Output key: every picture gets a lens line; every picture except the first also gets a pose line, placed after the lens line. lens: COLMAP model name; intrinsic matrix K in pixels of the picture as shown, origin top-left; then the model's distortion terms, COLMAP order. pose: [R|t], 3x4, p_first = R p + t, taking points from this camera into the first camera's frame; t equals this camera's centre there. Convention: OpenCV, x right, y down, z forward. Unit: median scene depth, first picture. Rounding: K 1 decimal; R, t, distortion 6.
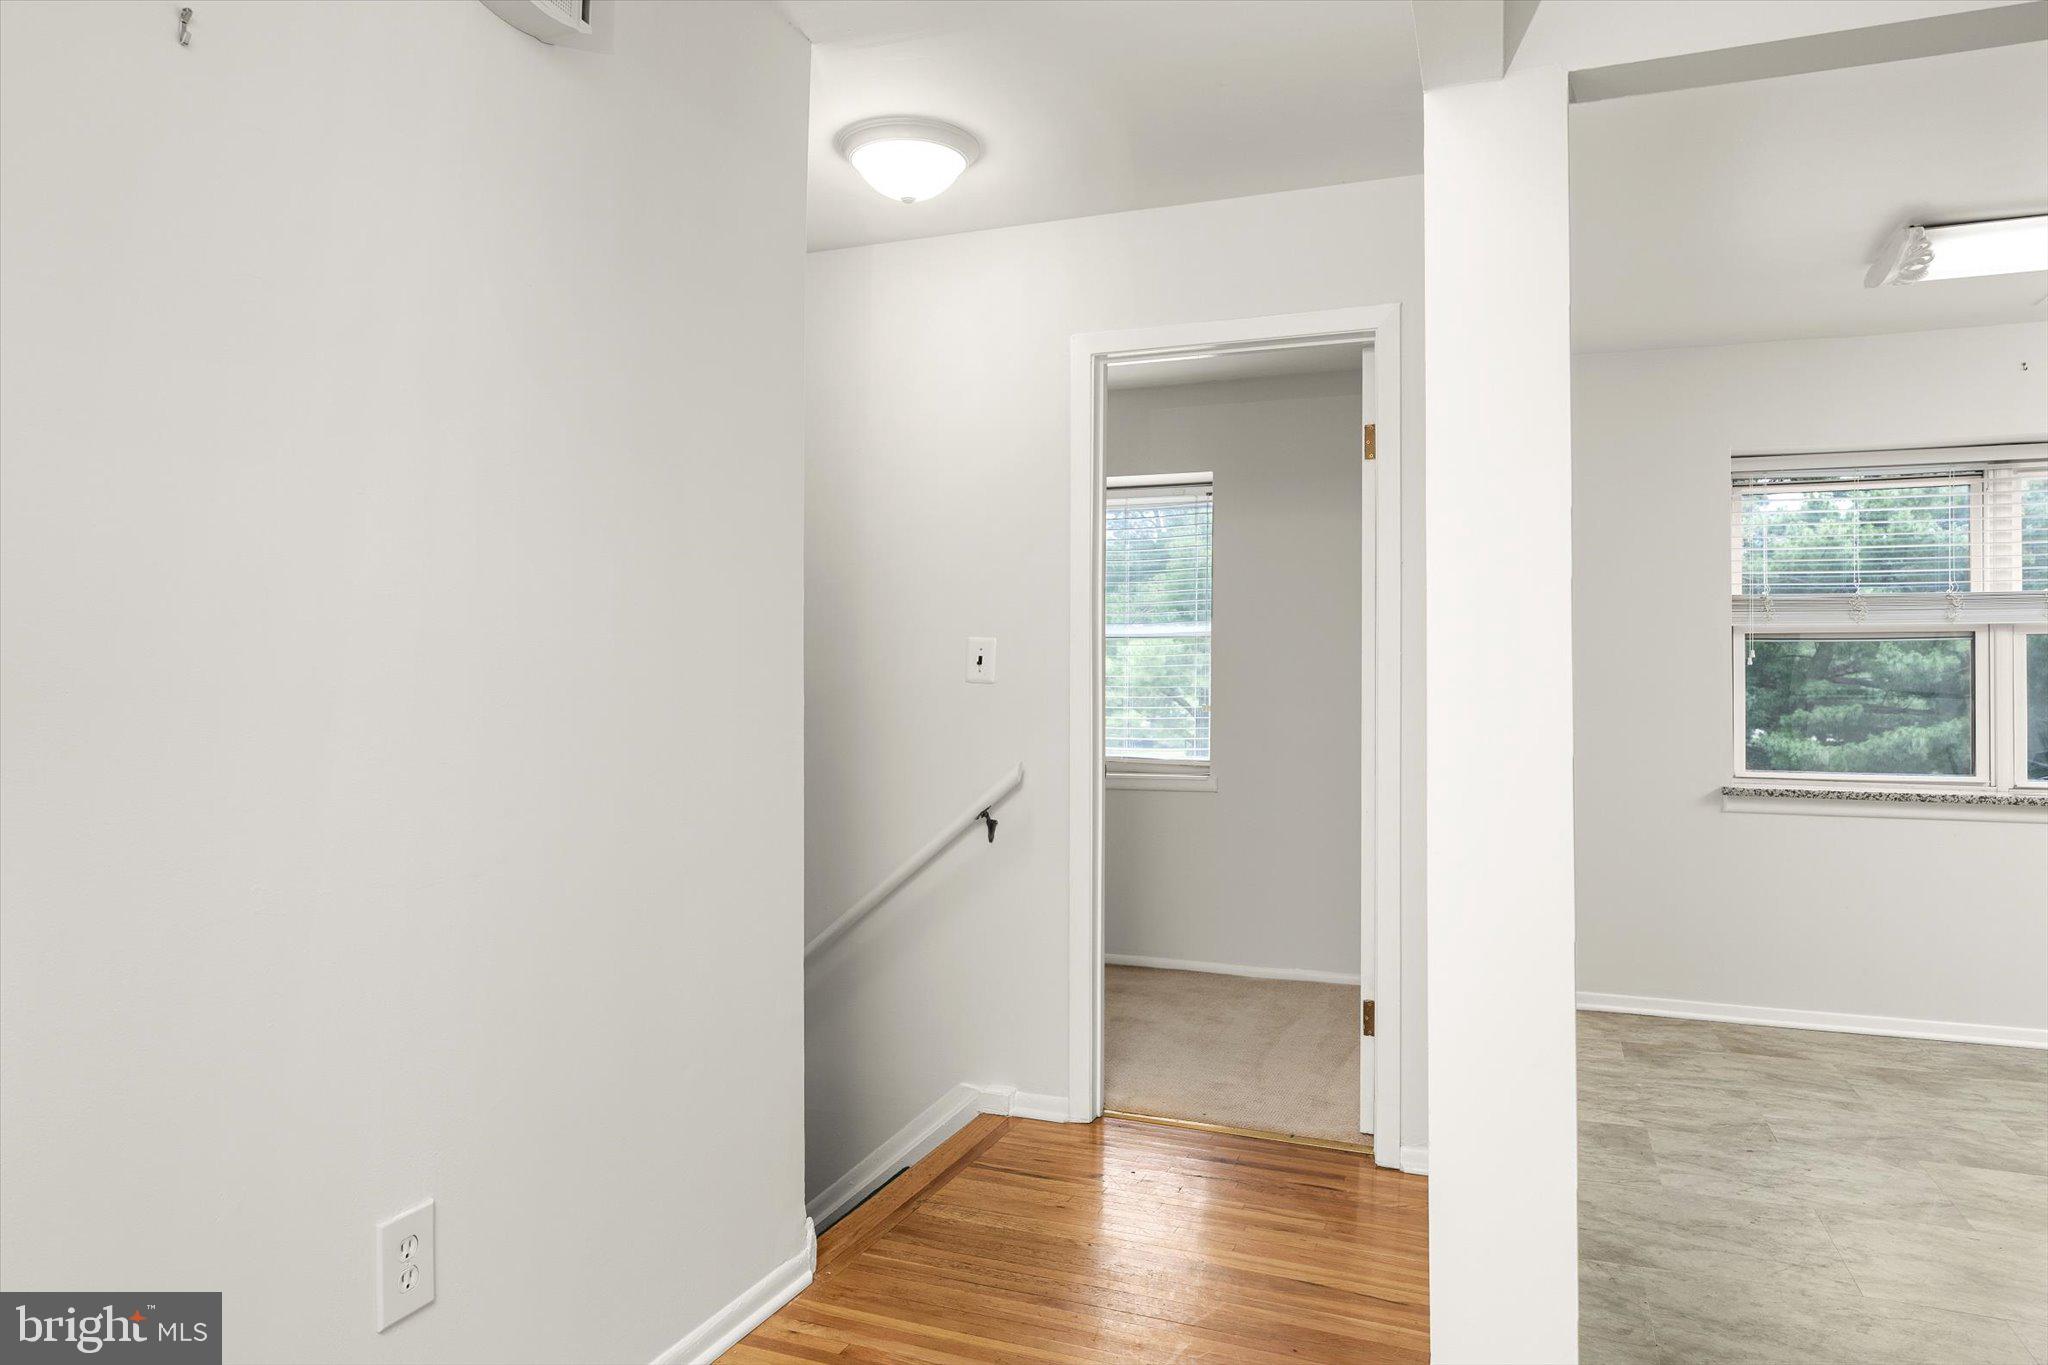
lens RADIAL K [[1380.6, 0, 971.6], [0, 1380.6, 680.9], [0, 0, 1]] dist [-0.004264, 0.002309]
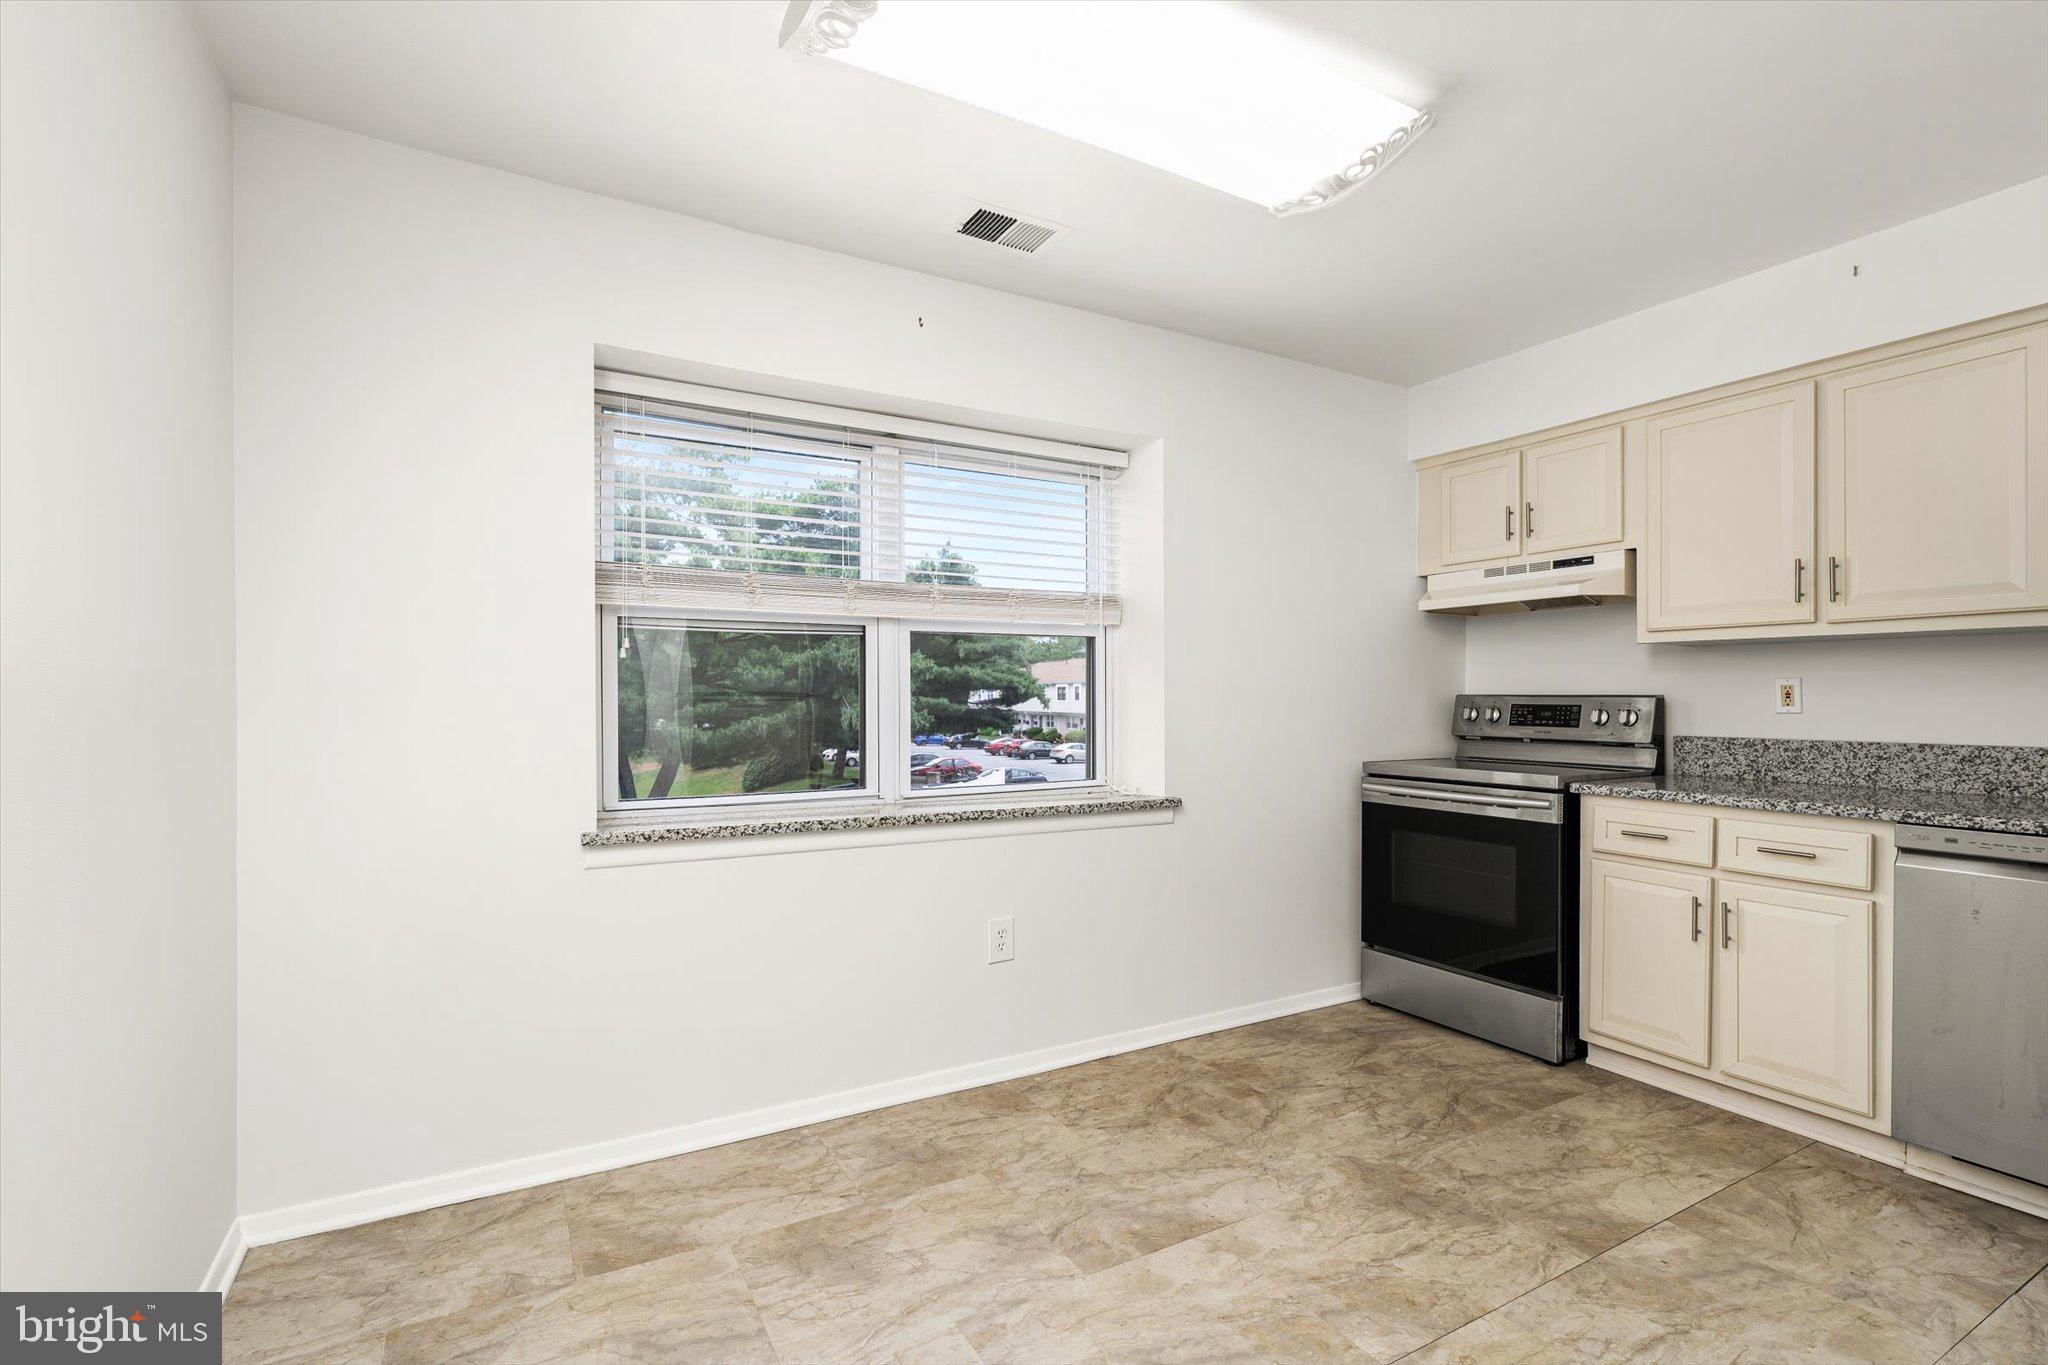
lens RADIAL K [[944.9, 0, 1028.0], [0, 944.9, 697.8], [0, 0, 1]] dist [-0.000401, 0.000202]
pose [[0.632856, -0.009247, 0.774214, 0.334737], [-0.000311, 0.999926, 0.012196, 0.003909], [-0.774269, -0.007959, 0.632806, 0.552402]]
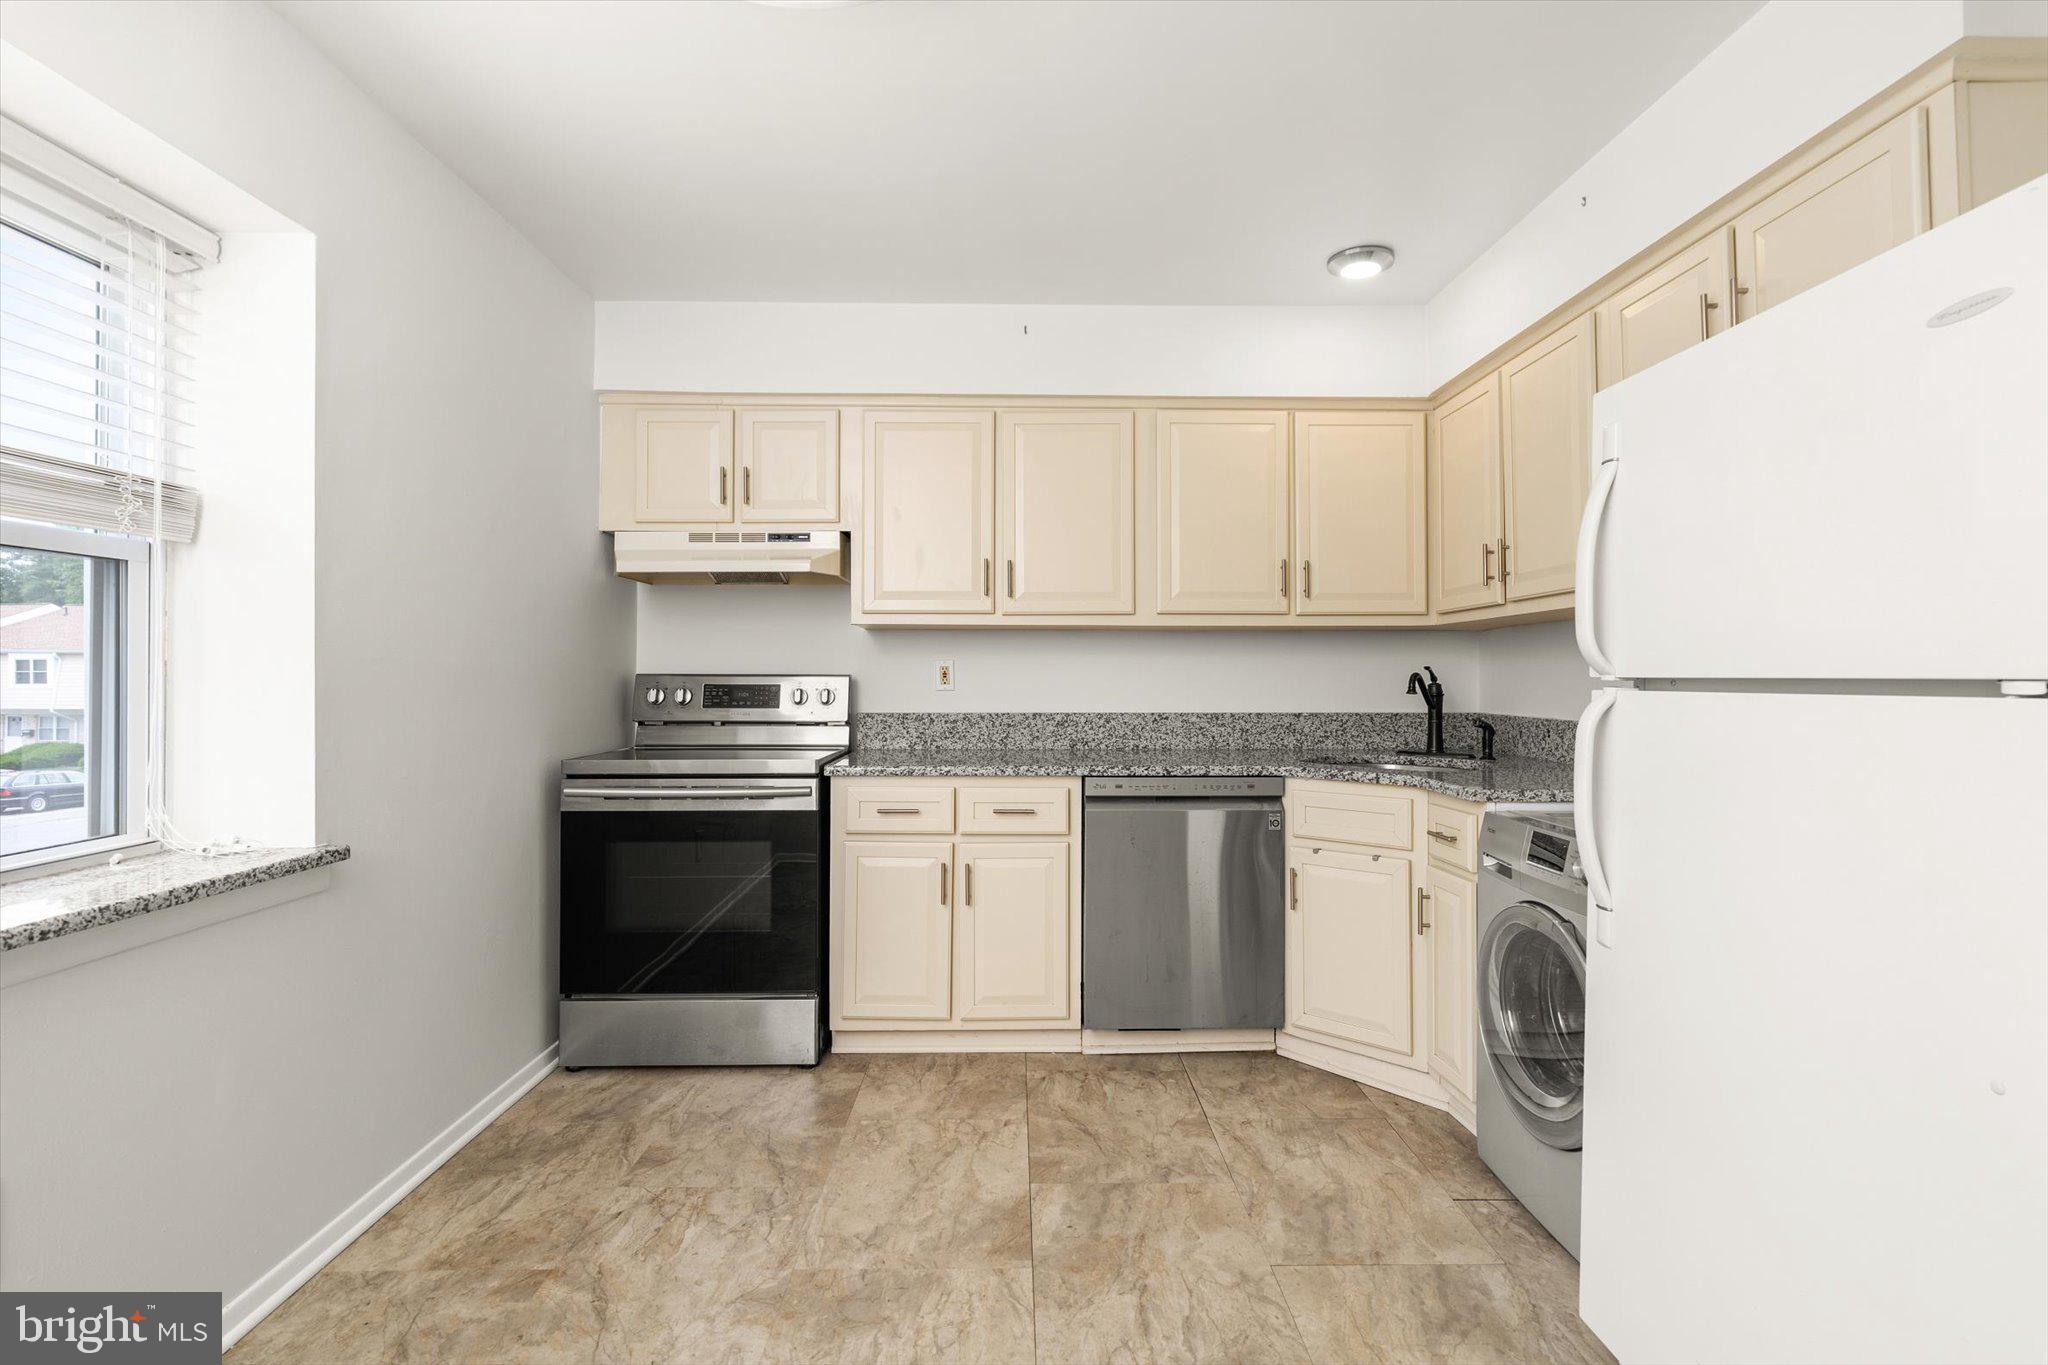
lens RADIAL K [[936.5, 0, 1028.3], [0, 936.5, 669.3], [0, 0, 1]] dist [-0.002286, 0.000515]
pose [[-0.373189, -0.000428, 0.927755, 0.442360], [-0.010338, 0.999940, -0.003697, 0.007227], [-0.927698, -0.010971, -0.373171, 0.766023]]
